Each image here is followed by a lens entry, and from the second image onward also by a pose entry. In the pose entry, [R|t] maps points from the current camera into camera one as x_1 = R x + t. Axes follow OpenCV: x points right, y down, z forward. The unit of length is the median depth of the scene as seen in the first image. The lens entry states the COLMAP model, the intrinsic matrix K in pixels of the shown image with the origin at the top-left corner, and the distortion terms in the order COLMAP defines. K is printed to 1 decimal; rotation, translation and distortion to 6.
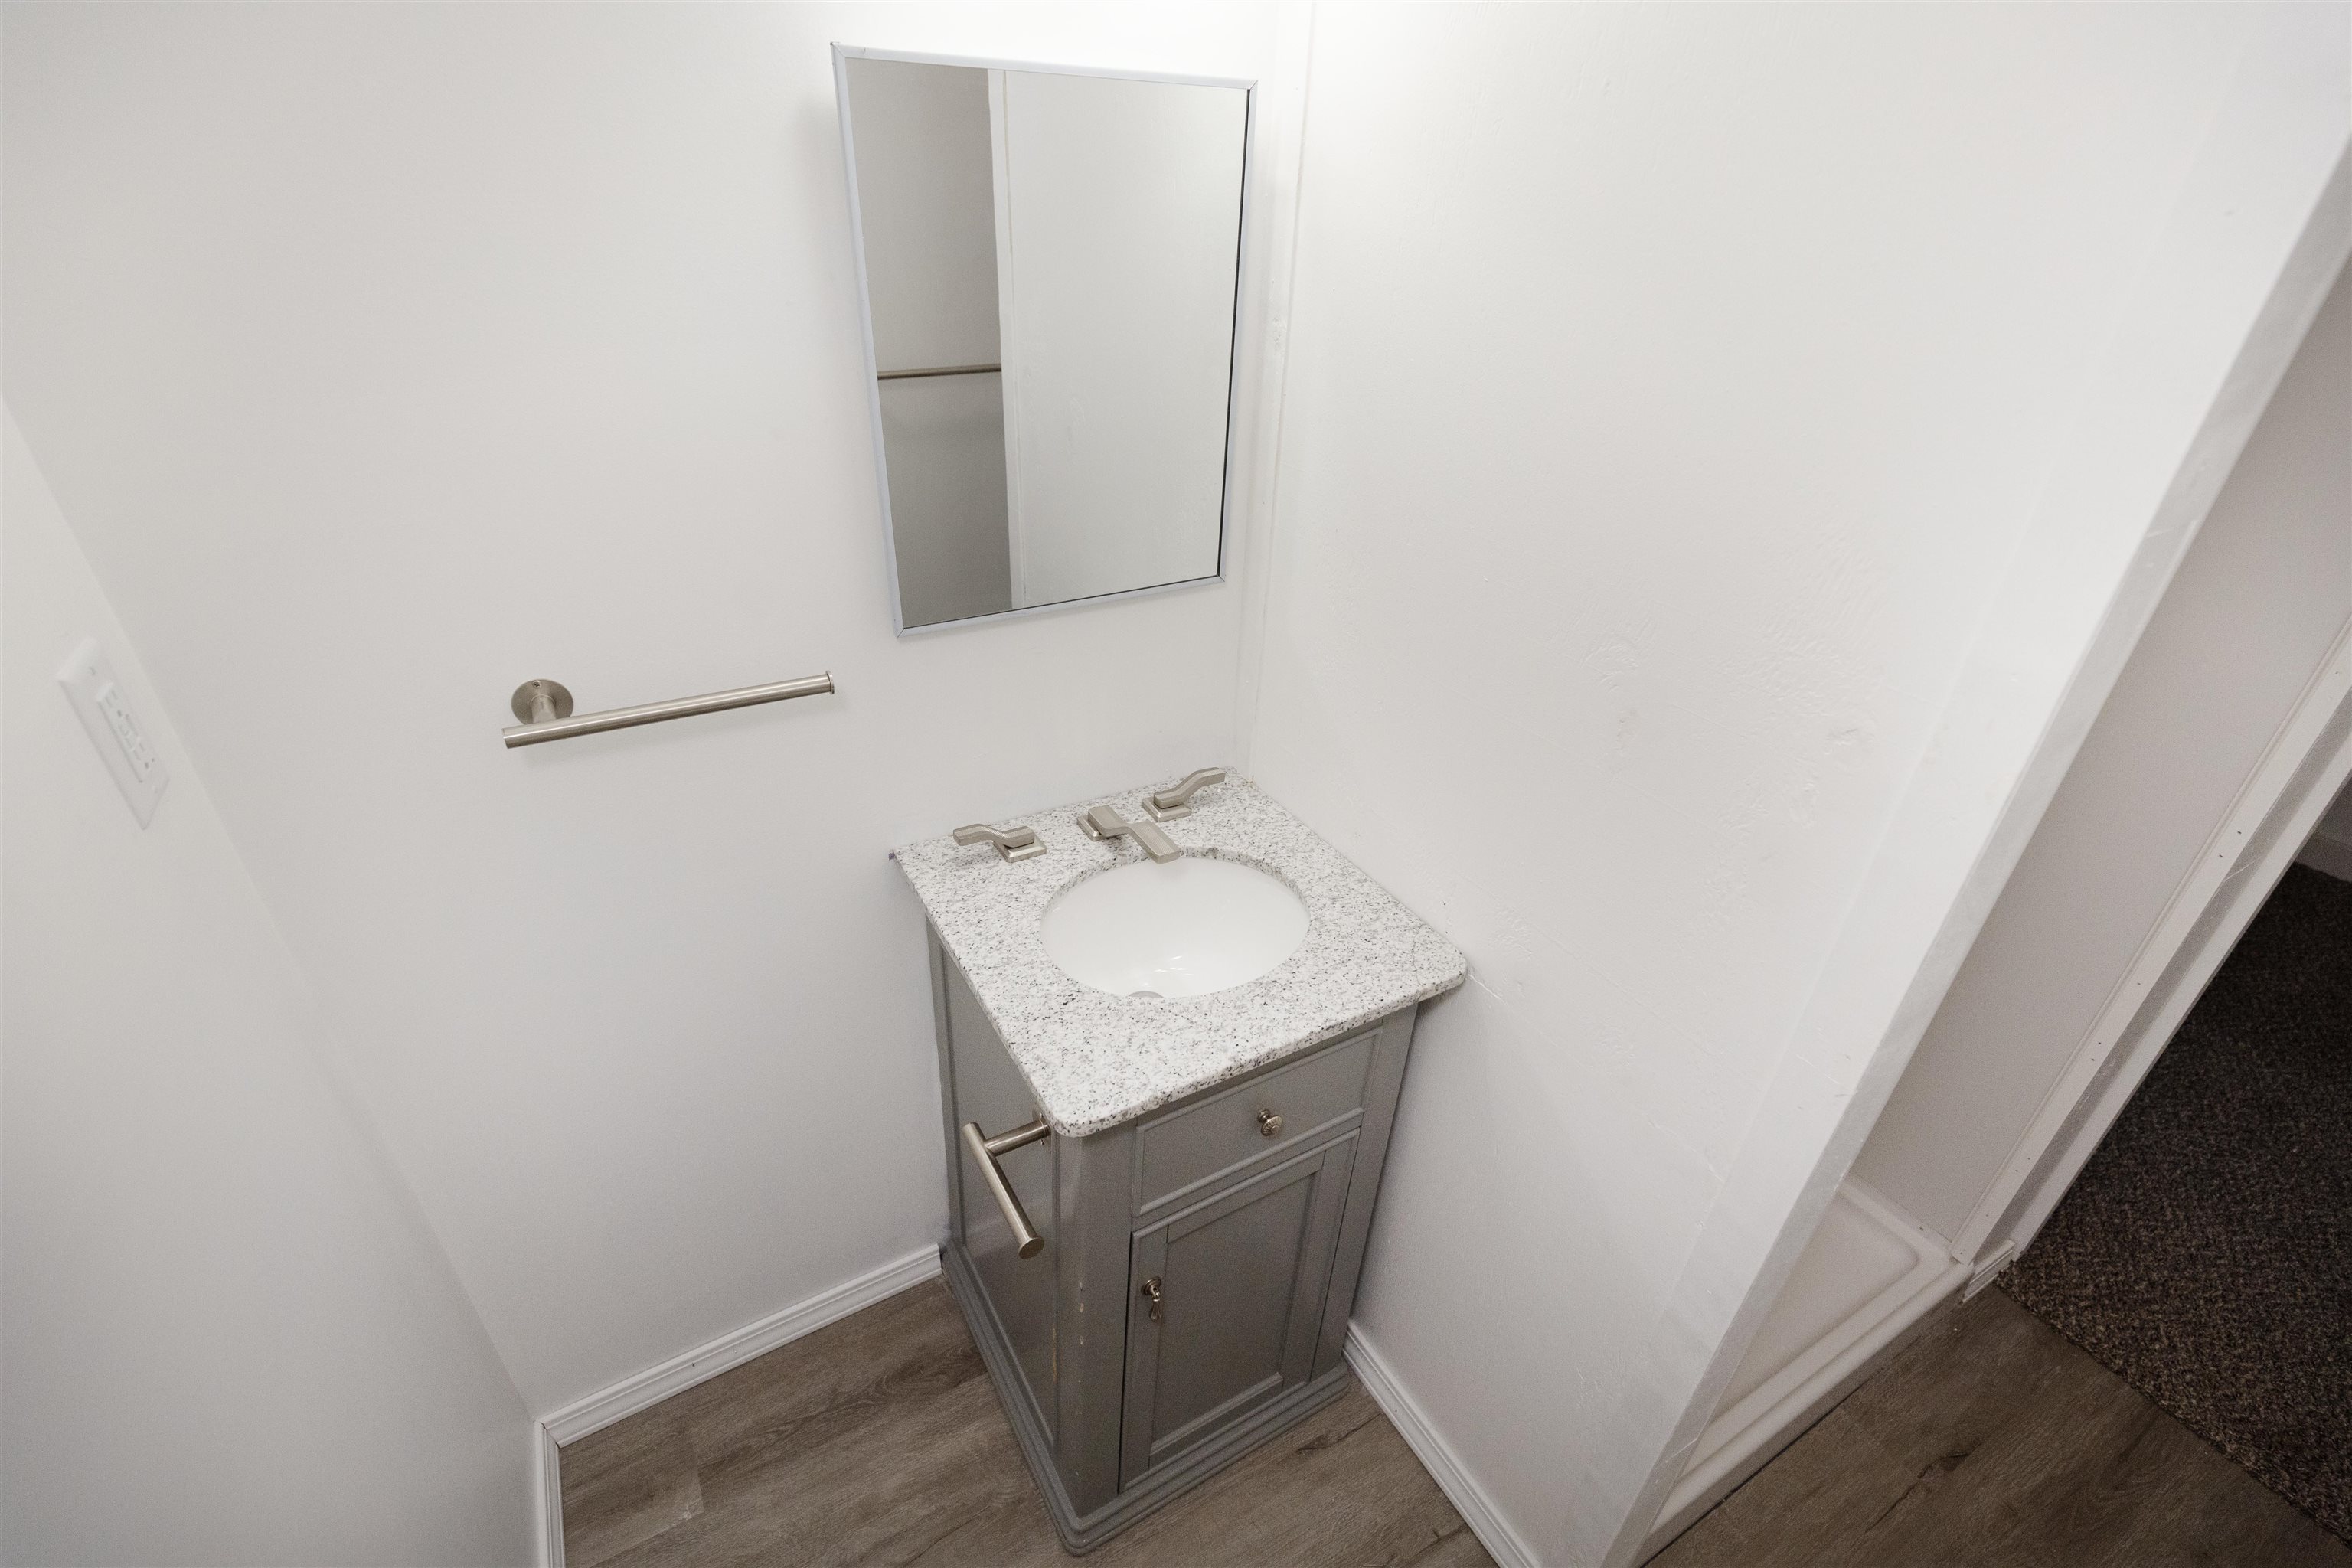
lens RADIAL K [[1052.6, 0, 1175.2], [0, 1052.6, 783.6], [0, 0, 1]] dist [0.001490, -0.001585]
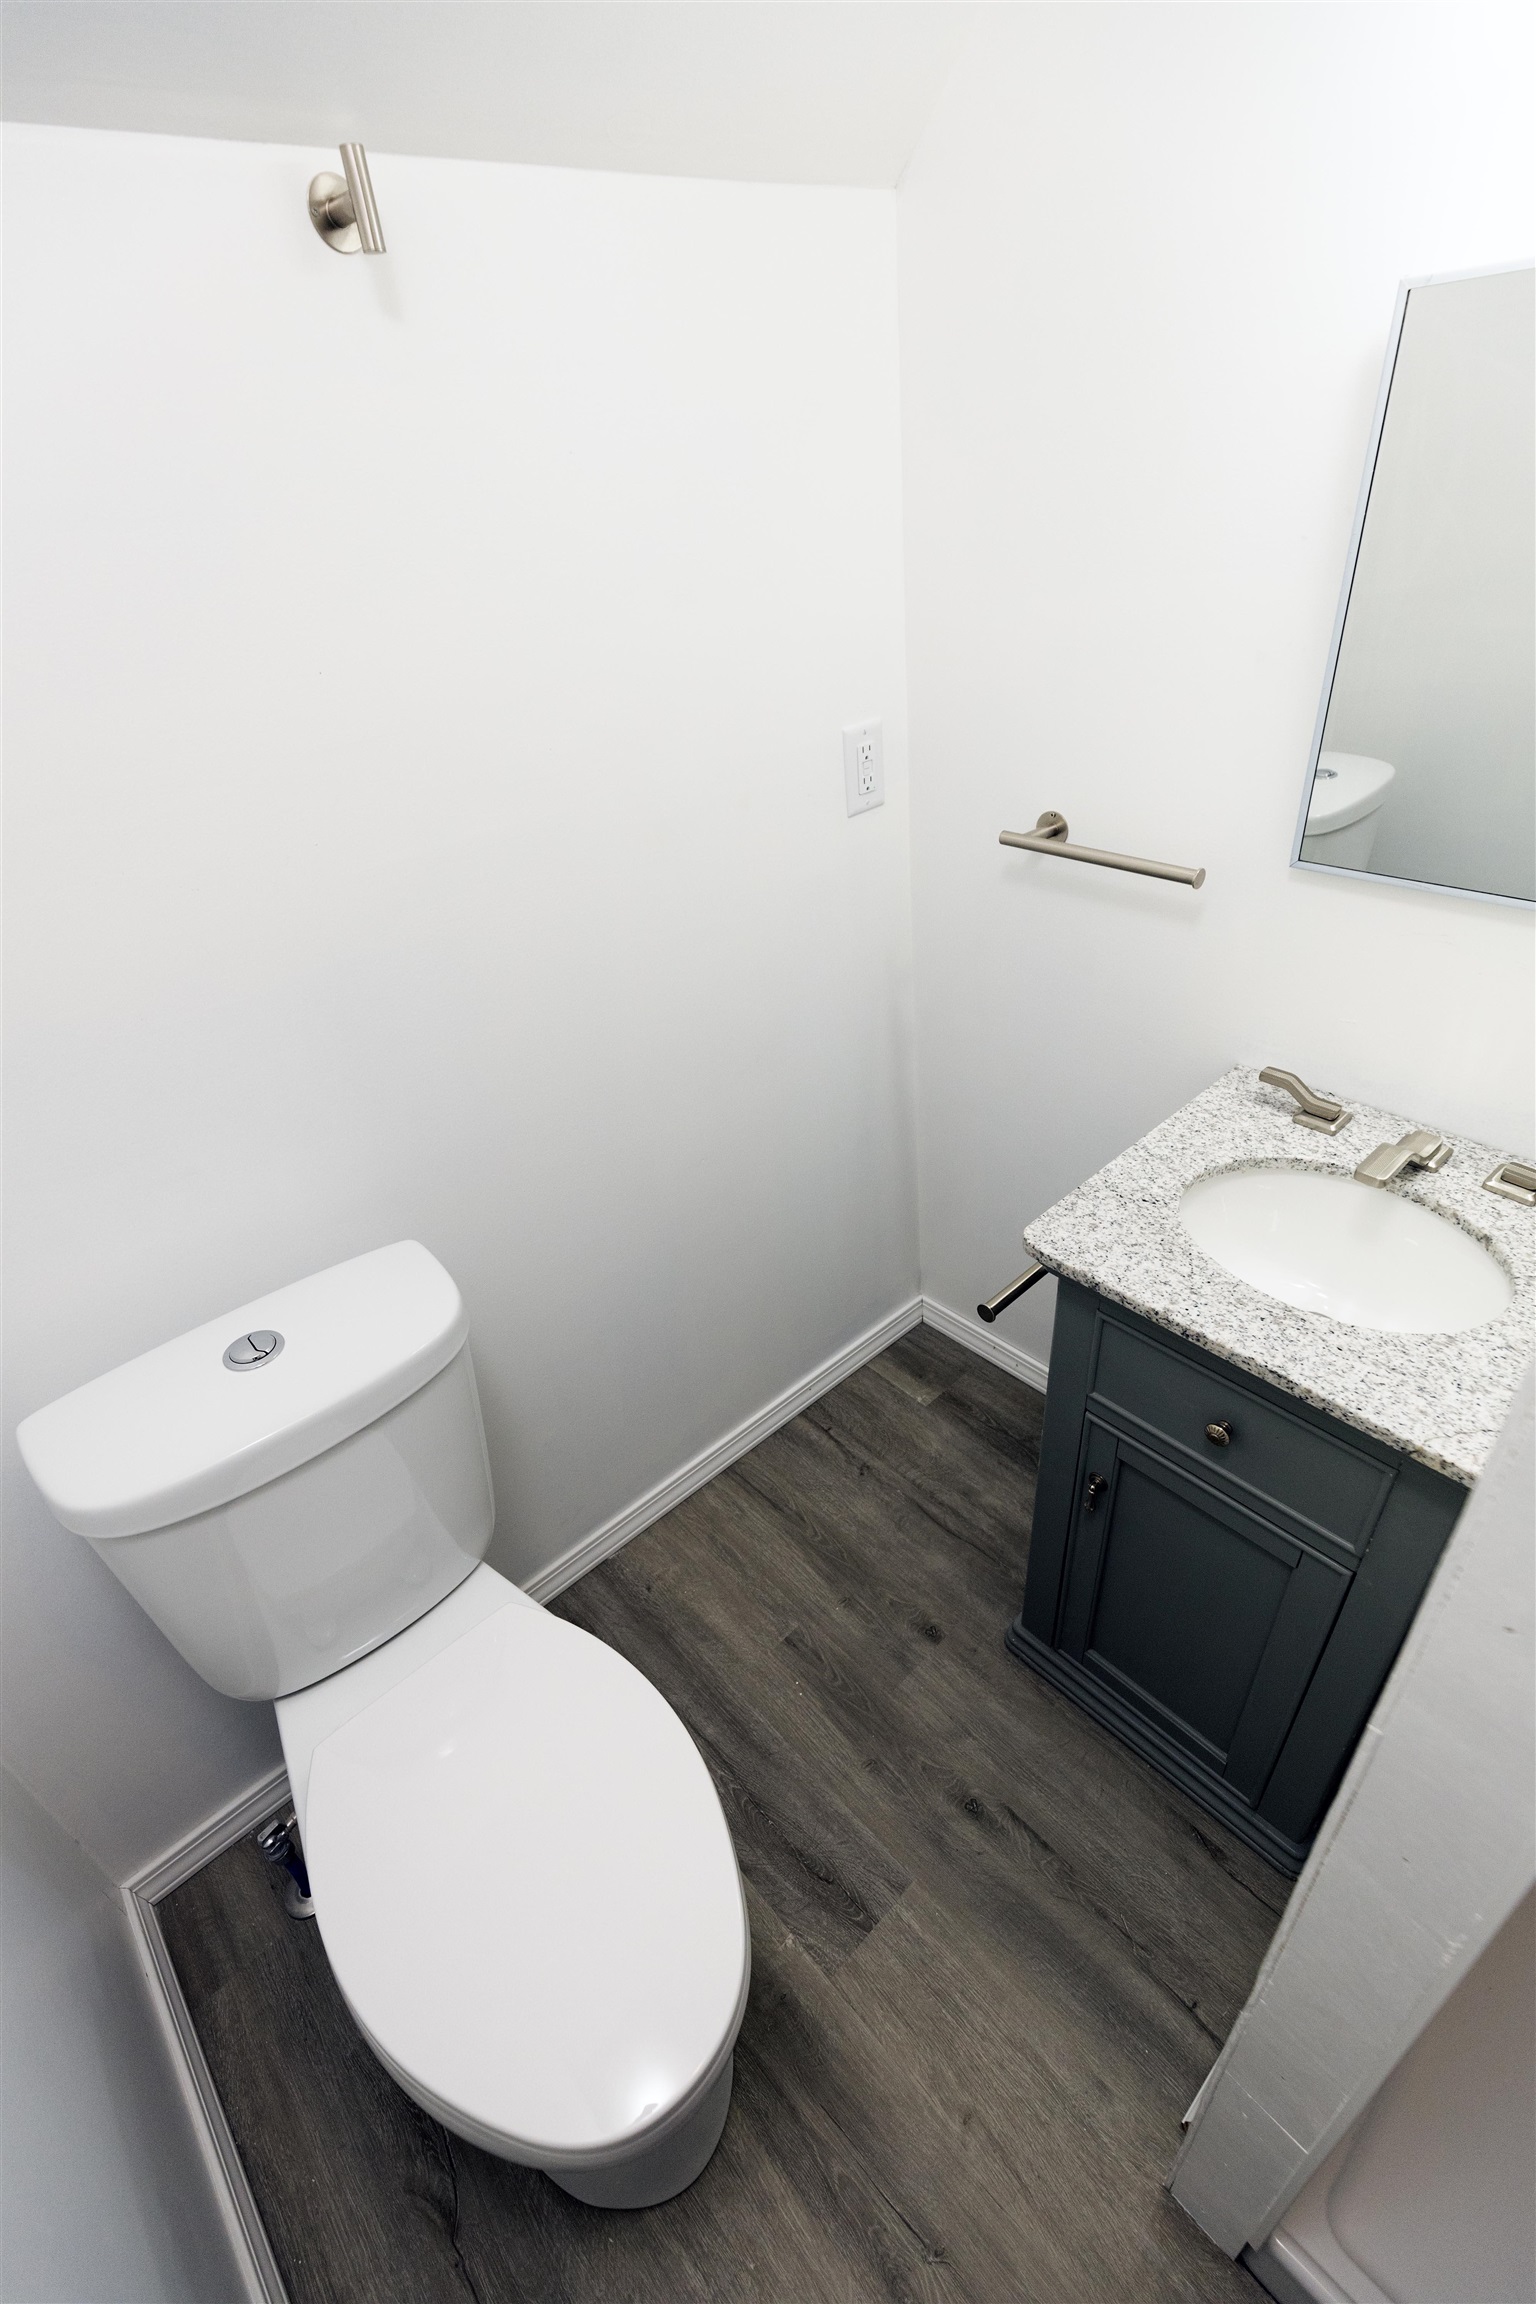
lens RADIAL K [[1031.1, 0, 761.4], [0, 1031.1, 1166.9], [0, 0, 1]] dist [0.001490, -0.001585]
pose [[0.202375, 0.507344, -0.837644, 0.555119], [-0.407155, 0.821502, 0.399198, -0.072719], [0.890656, 0.260263, 0.372819, 0.164784]]
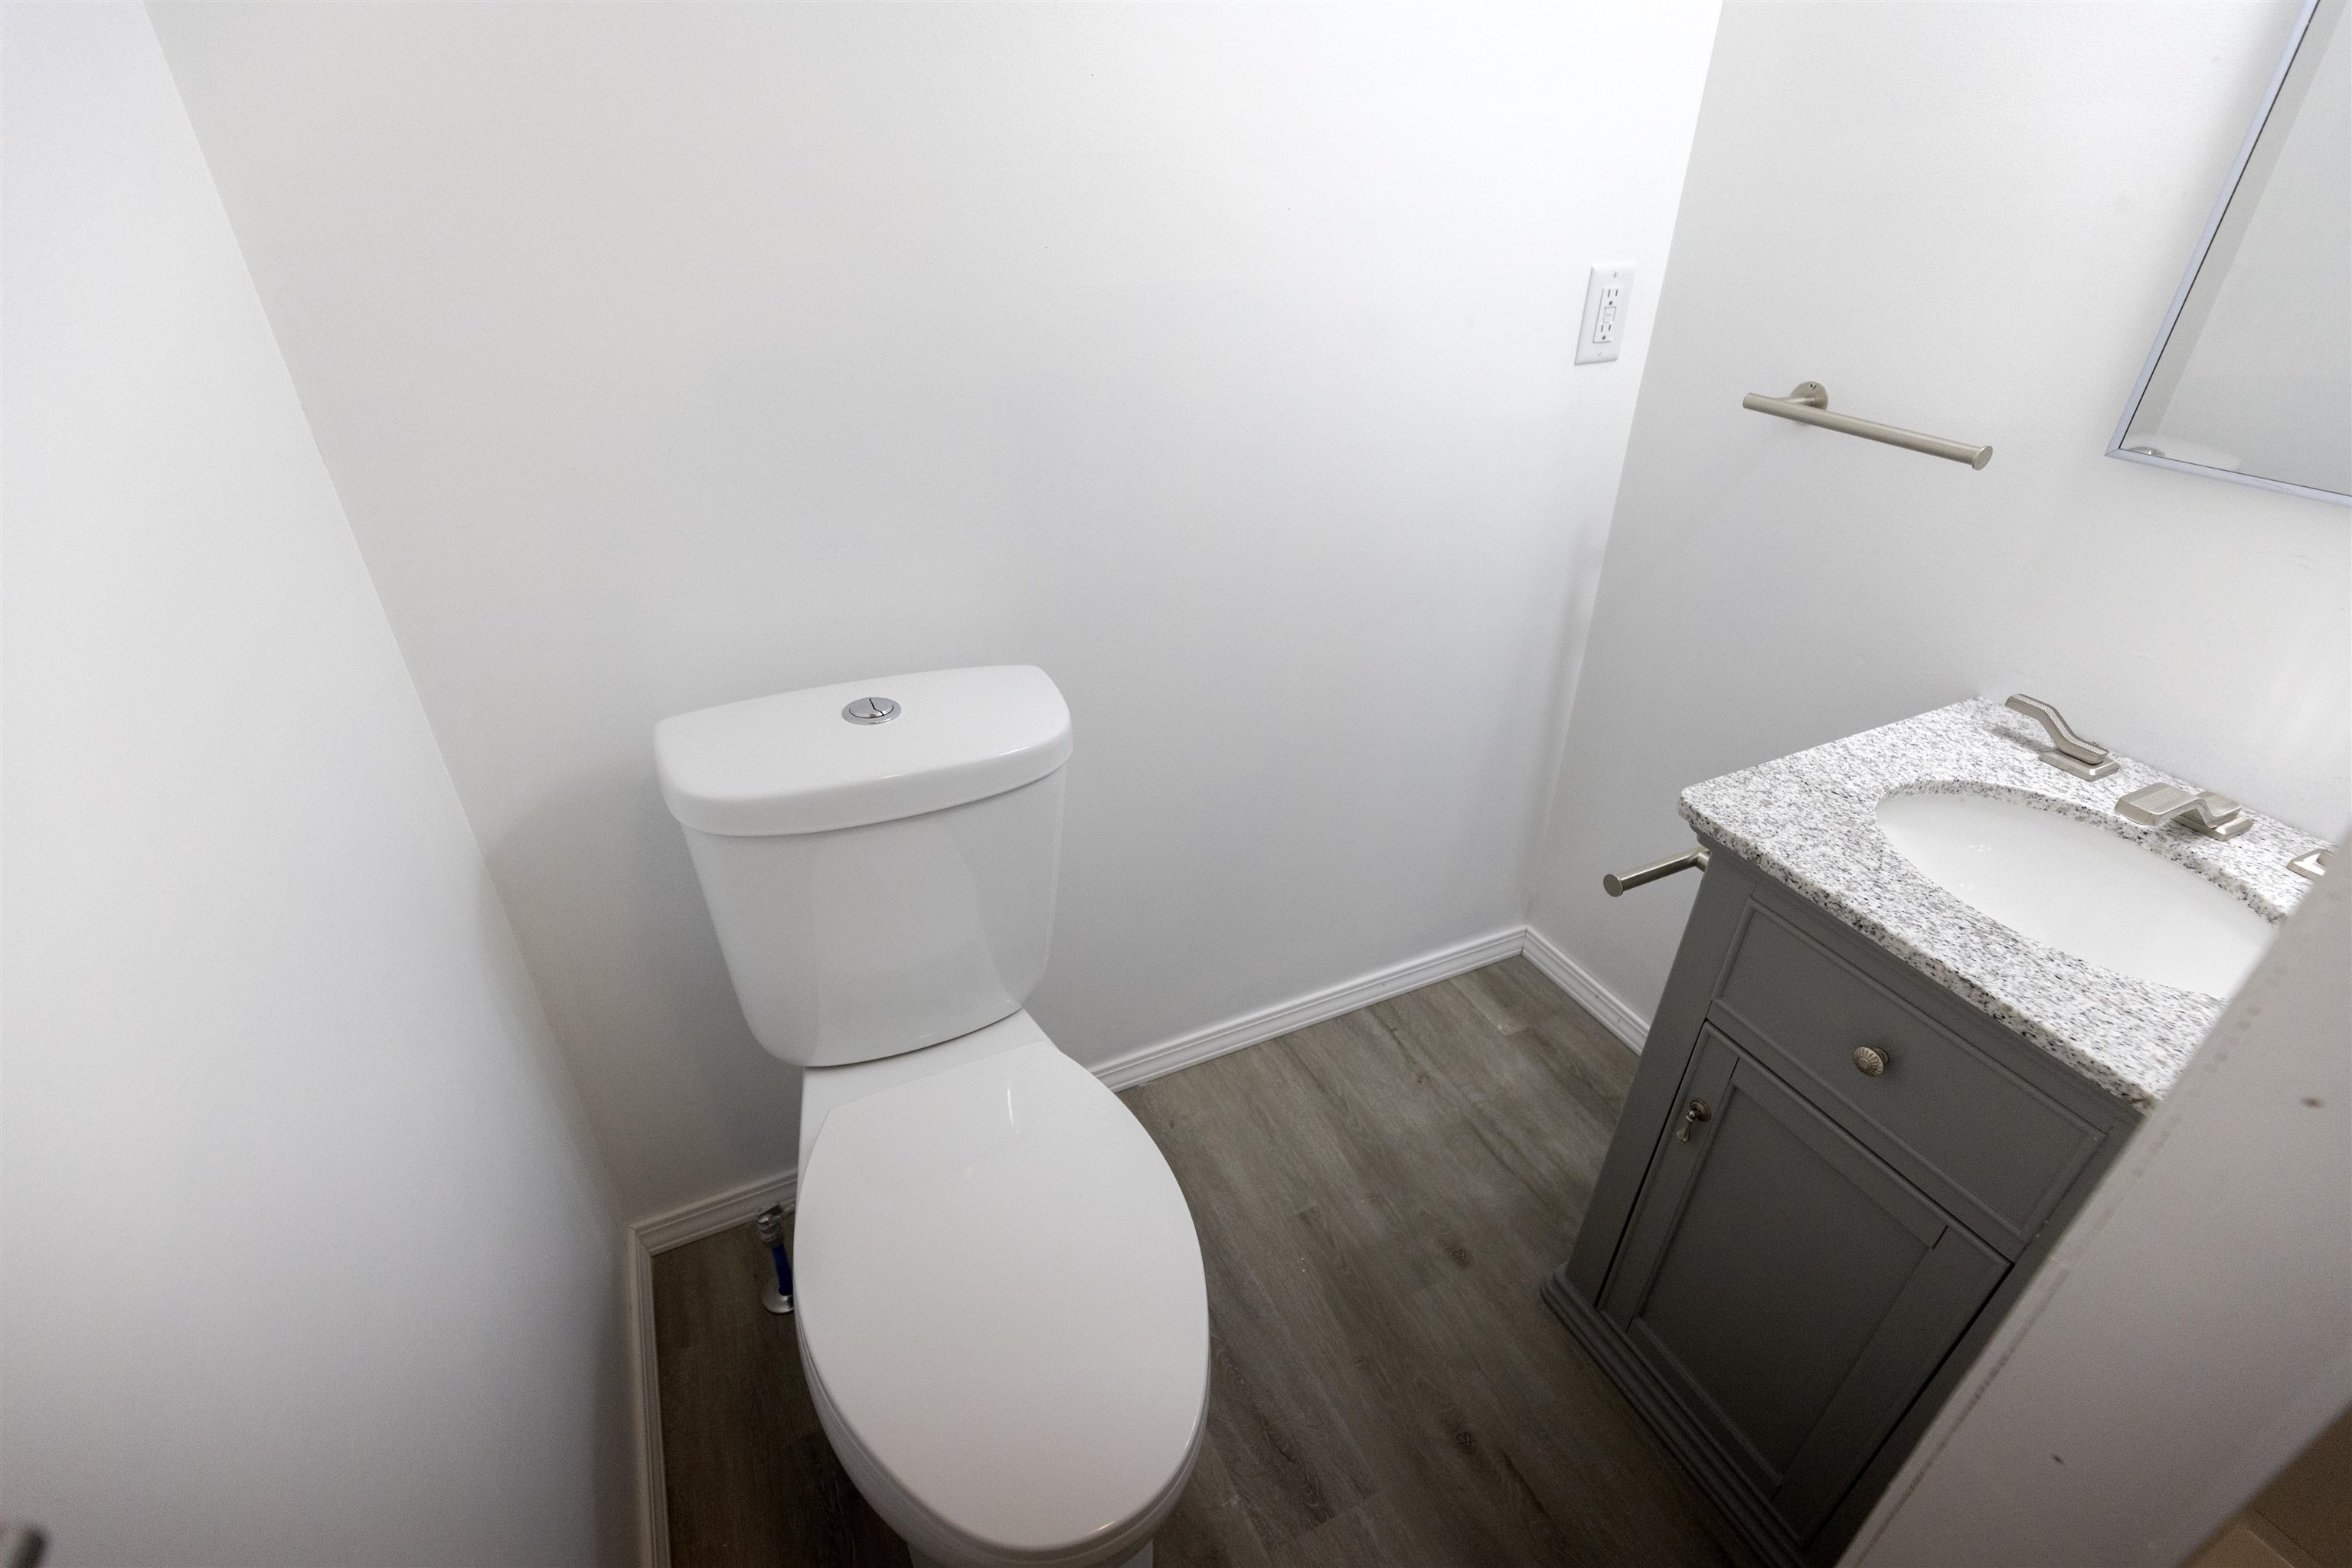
lens RADIAL K [[1052.6, 0, 1173.5], [0, 1052.6, 787.0], [0, 0, 1]] dist [0.001490, -0.001585]
pose [[-0.077272, 0.491378, -0.867512, 0.609618], [-0.511175, 0.727521, 0.457616, 0.055046], [0.855996, 0.478812, 0.194963, 0.216430]]
